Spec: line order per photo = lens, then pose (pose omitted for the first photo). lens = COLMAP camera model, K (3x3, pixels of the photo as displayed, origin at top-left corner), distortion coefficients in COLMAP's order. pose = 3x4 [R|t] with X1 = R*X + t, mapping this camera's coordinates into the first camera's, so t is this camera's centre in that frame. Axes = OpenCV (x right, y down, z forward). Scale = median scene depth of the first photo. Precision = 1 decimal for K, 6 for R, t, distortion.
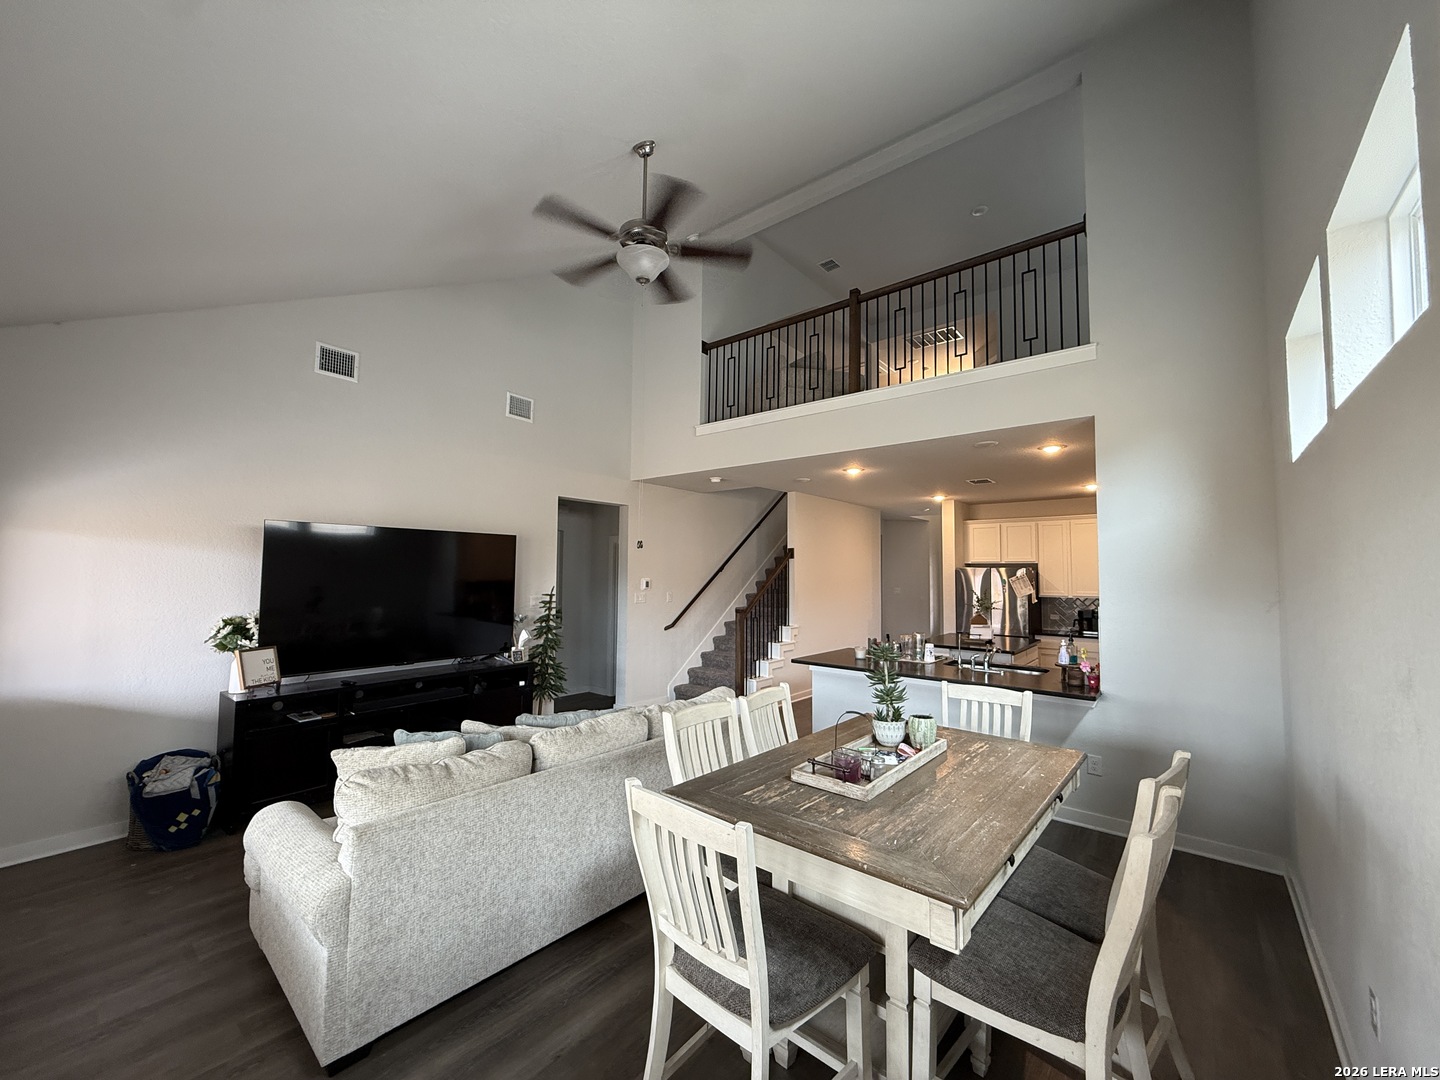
lens RADIAL K [[563.1, 0, 720.0], [0, 563.1, 540.0], [0, 0, 1]] dist [-0.000303, -0.000004]
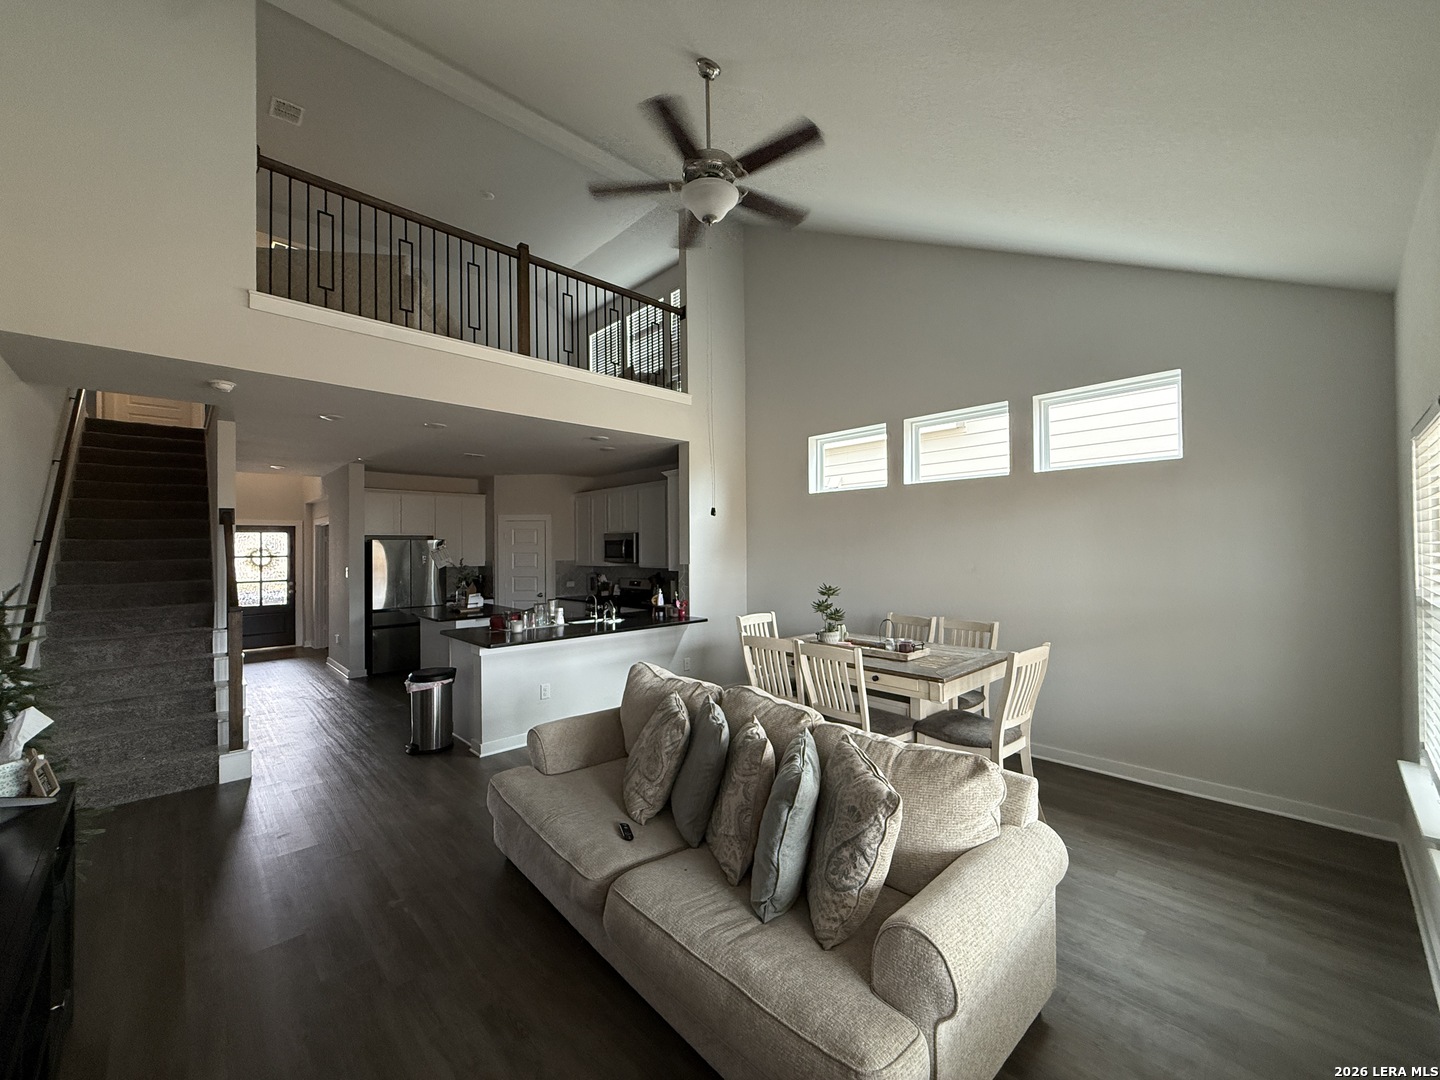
lens RADIAL K [[574.1, 0, 715.8], [0, 574.1, 541.1], [0, 0, 1]] dist [0.000005, -0.000026]
pose [[0.131842, 0.001185, 0.991270, -0.687614], [-0.048558, 0.998806, 0.005264, 0.032683], [-0.990081, -0.048828, 0.131742, 0.539998]]
